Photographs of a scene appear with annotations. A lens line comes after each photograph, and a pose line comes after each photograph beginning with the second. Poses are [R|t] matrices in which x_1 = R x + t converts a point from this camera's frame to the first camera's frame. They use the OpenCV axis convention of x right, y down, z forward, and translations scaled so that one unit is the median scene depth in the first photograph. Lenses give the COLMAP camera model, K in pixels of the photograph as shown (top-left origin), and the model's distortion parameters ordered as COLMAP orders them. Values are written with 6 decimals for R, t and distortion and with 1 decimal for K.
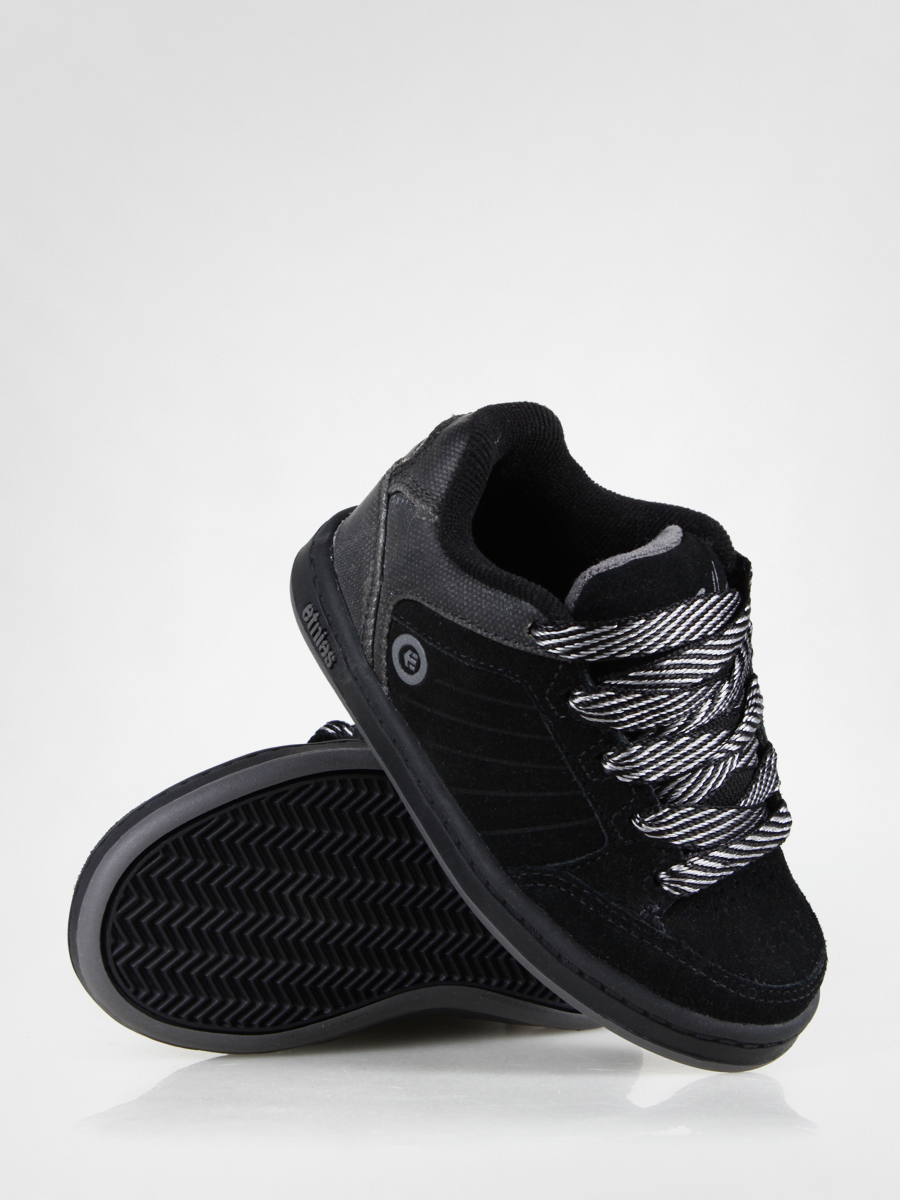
lens RADIAL K [[1847.5, 0, 450.0], [0, 1847.5, 600.0], [0, 0, 1]] dist [0.021354, -0.001449]
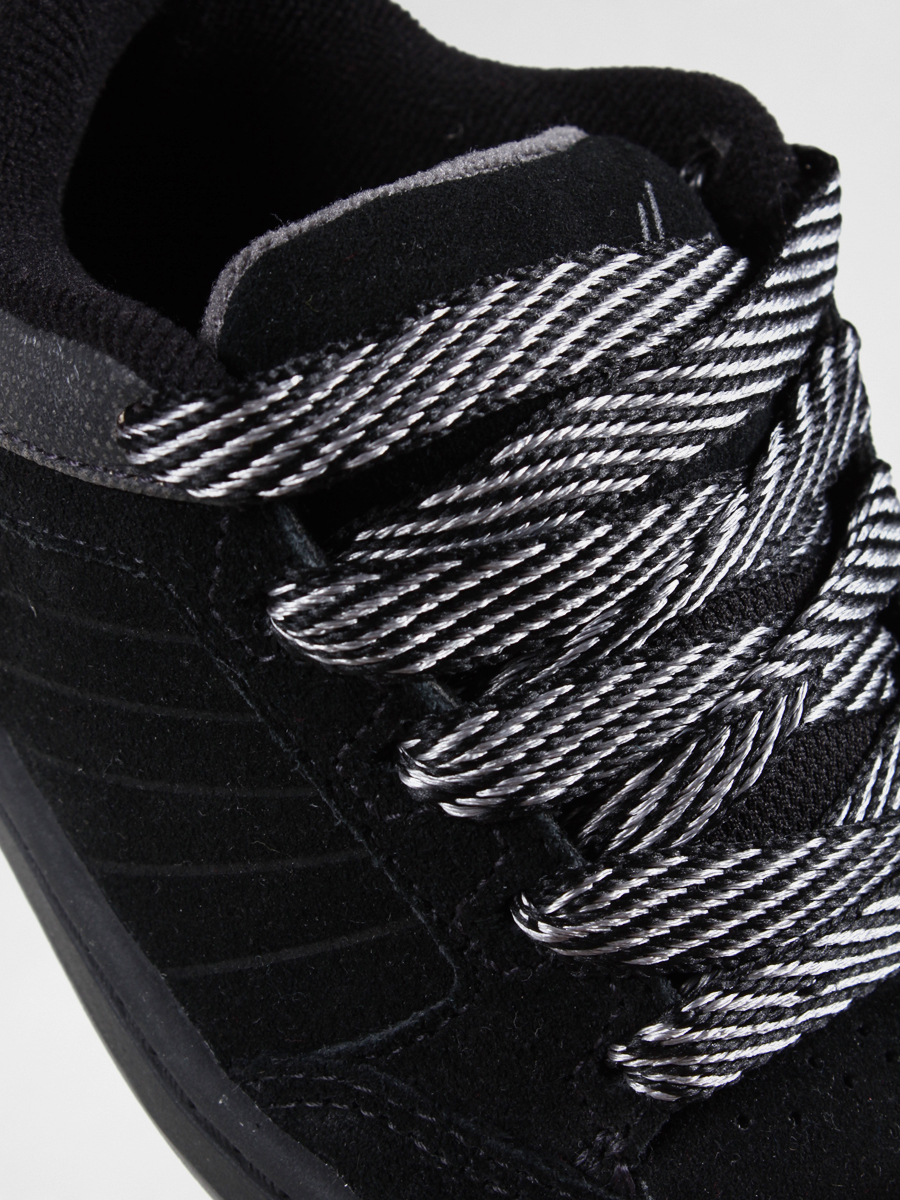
lens RADIAL K [[2225.4, 0, 450.1], [0, 2225.4, 504.5], [0, 0, 1]] dist [-0.045654, -0.209261]
pose [[0.973649, -0.139987, -0.180031, 0.173962], [0.146552, 0.988921, 0.023630, 0.028492], [0.174728, -0.049391, 0.983377, 0.574367]]
